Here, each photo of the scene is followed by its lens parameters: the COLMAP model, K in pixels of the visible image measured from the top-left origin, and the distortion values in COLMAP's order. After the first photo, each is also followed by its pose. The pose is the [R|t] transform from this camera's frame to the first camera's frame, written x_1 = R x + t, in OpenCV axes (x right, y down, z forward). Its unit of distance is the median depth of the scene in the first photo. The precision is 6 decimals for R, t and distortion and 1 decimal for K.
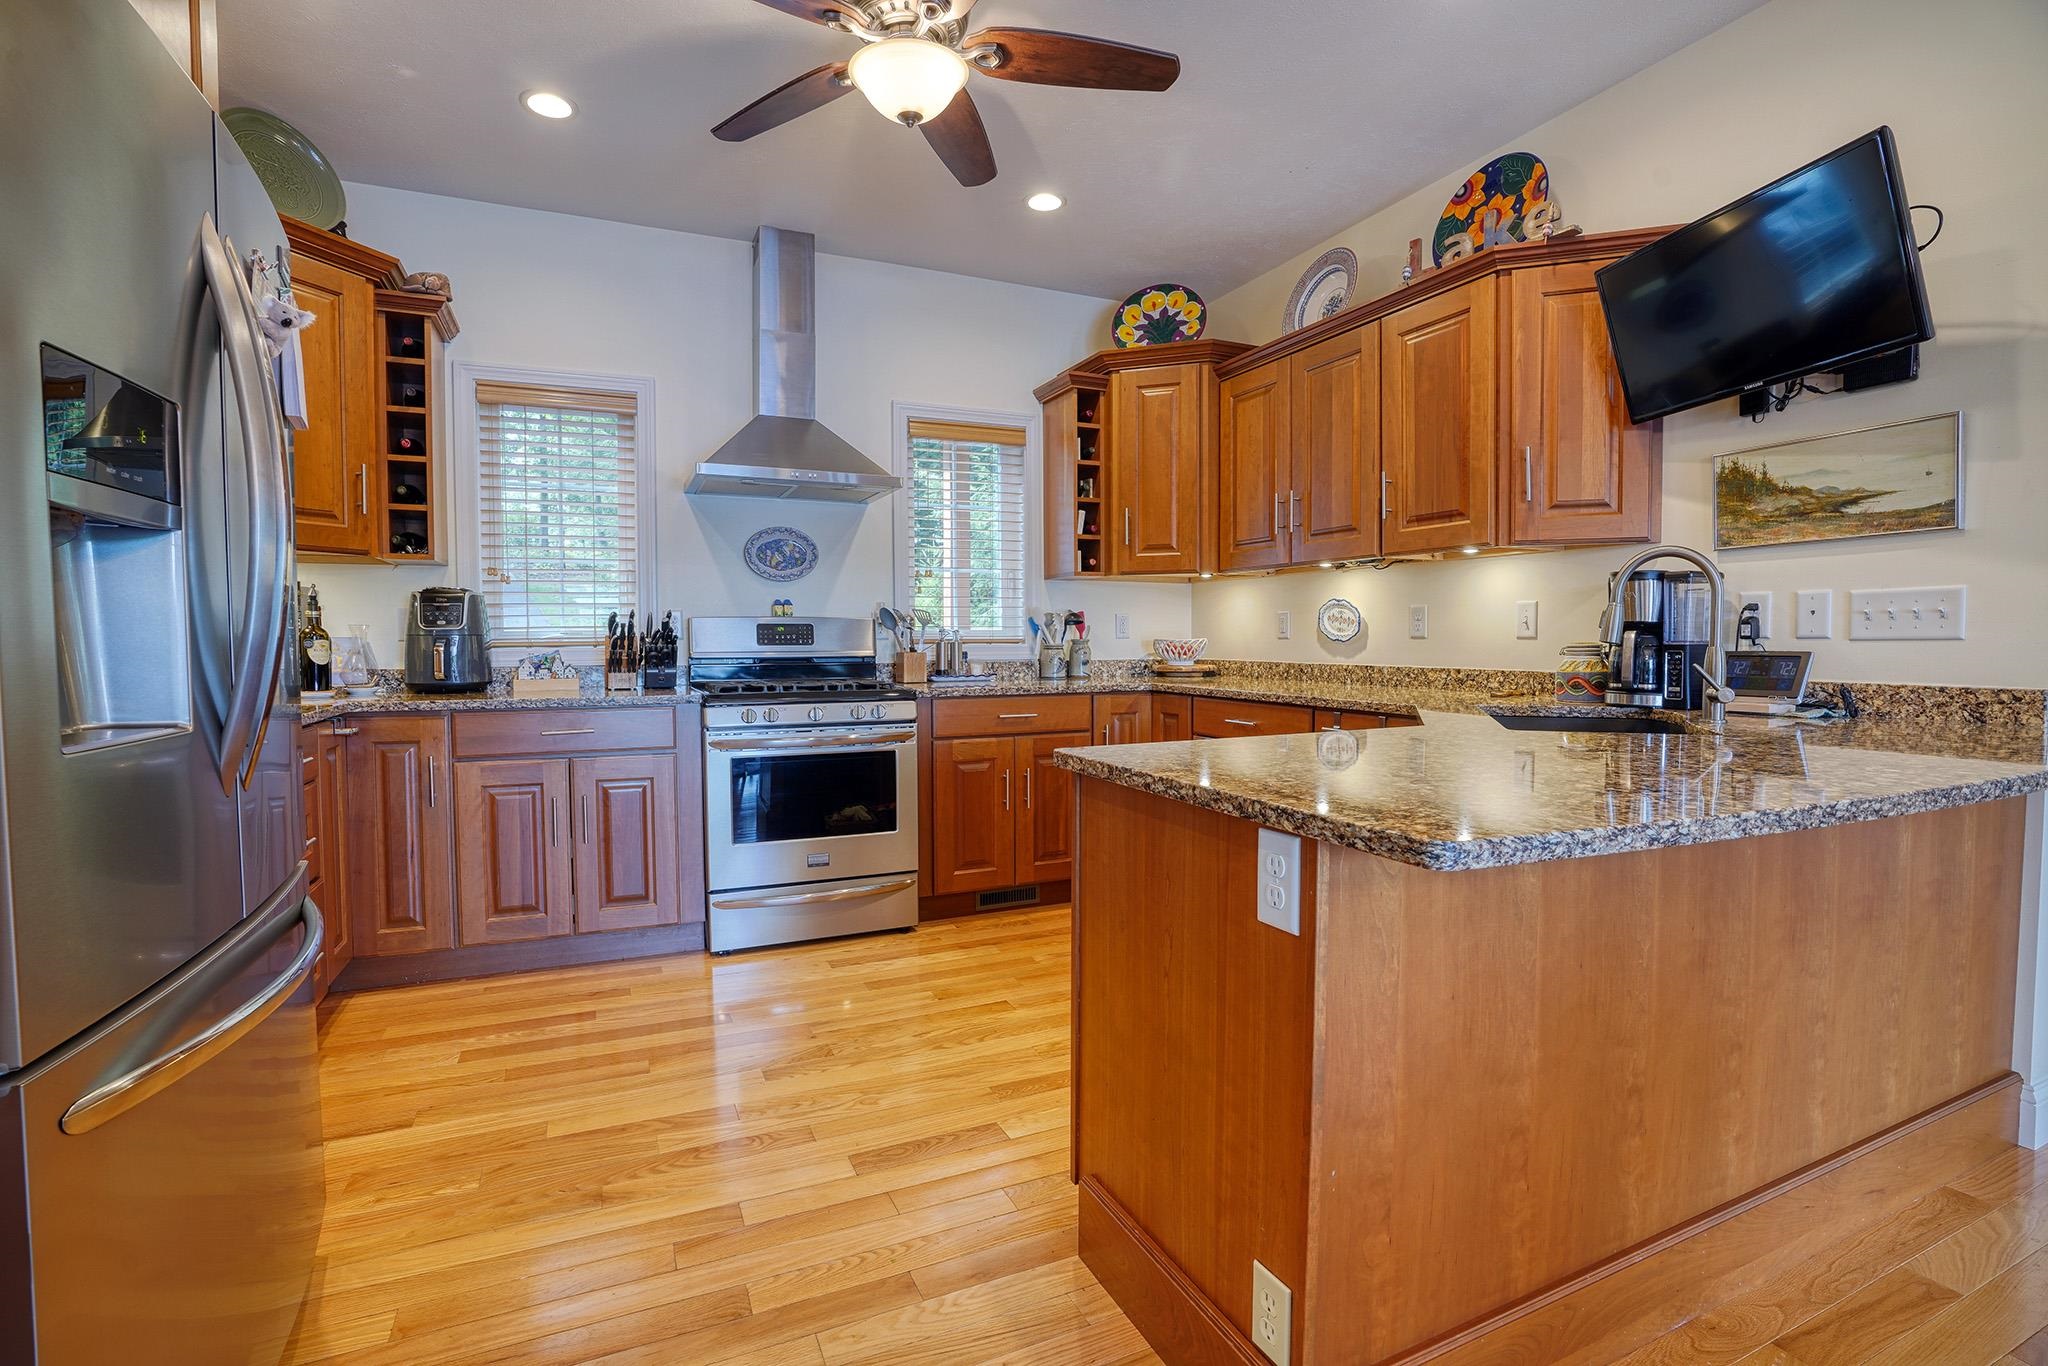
lens RADIAL K [[943.2, 0, 1022.2], [0, 943.2, 682.9], [0, 0, 1]] dist [-0.003471, -0.000421]
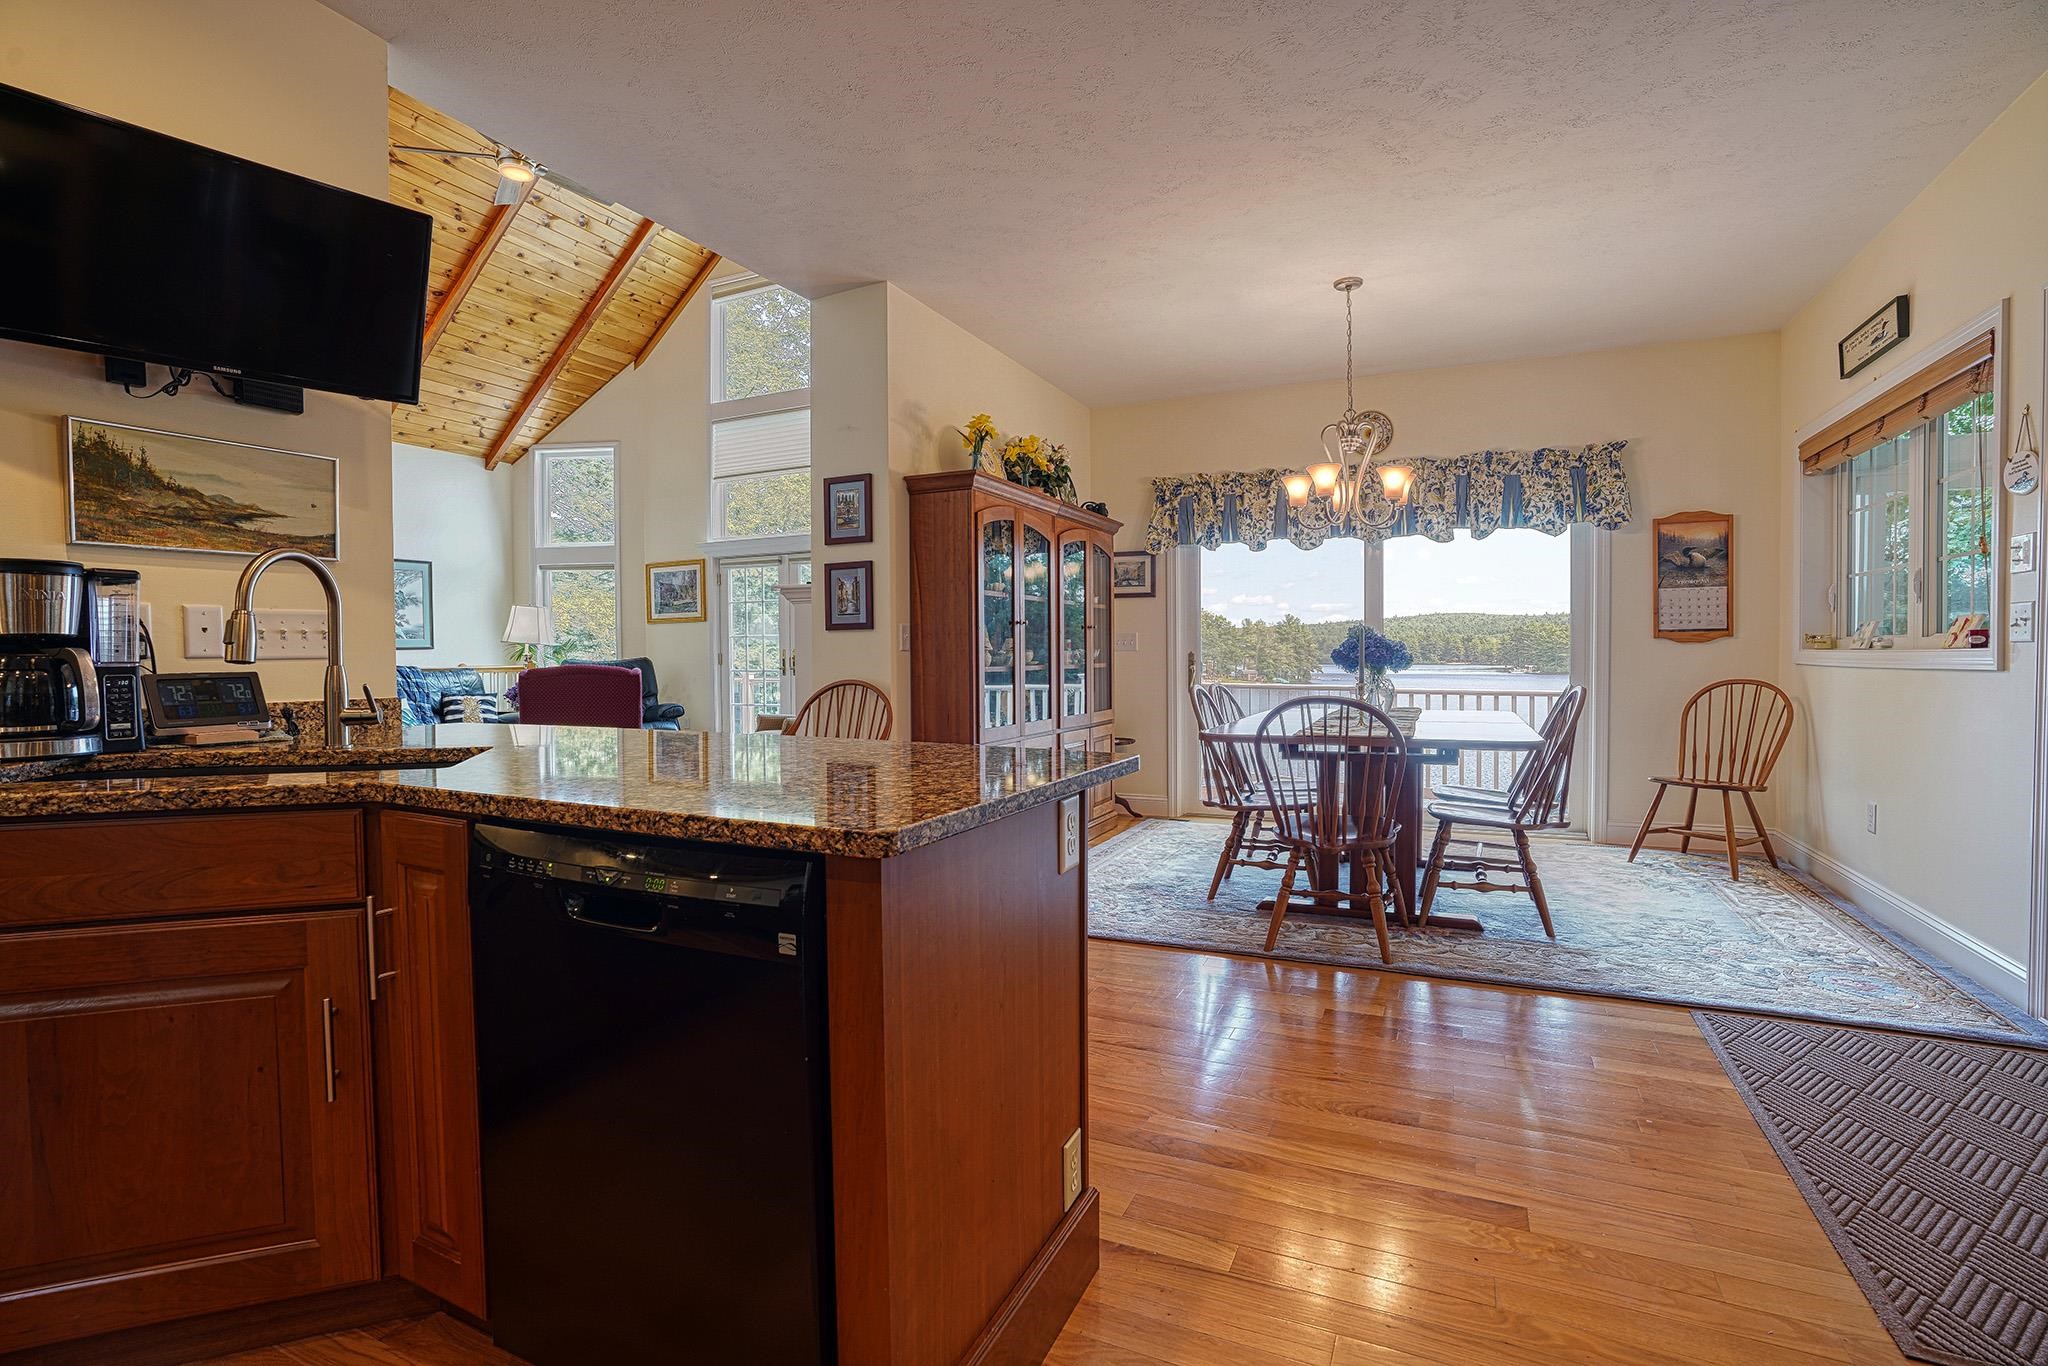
lens RADIAL K [[943.2, 0, 1025.3], [0, 943.2, 672.0], [0, 0, 1]] dist [-0.003471, -0.000421]
pose [[-0.645752, -0.015334, 0.763393, -0.363123], [0.034942, 0.998157, 0.049607, -0.050141], [-0.762747, 0.058709, -0.644027, 0.966437]]
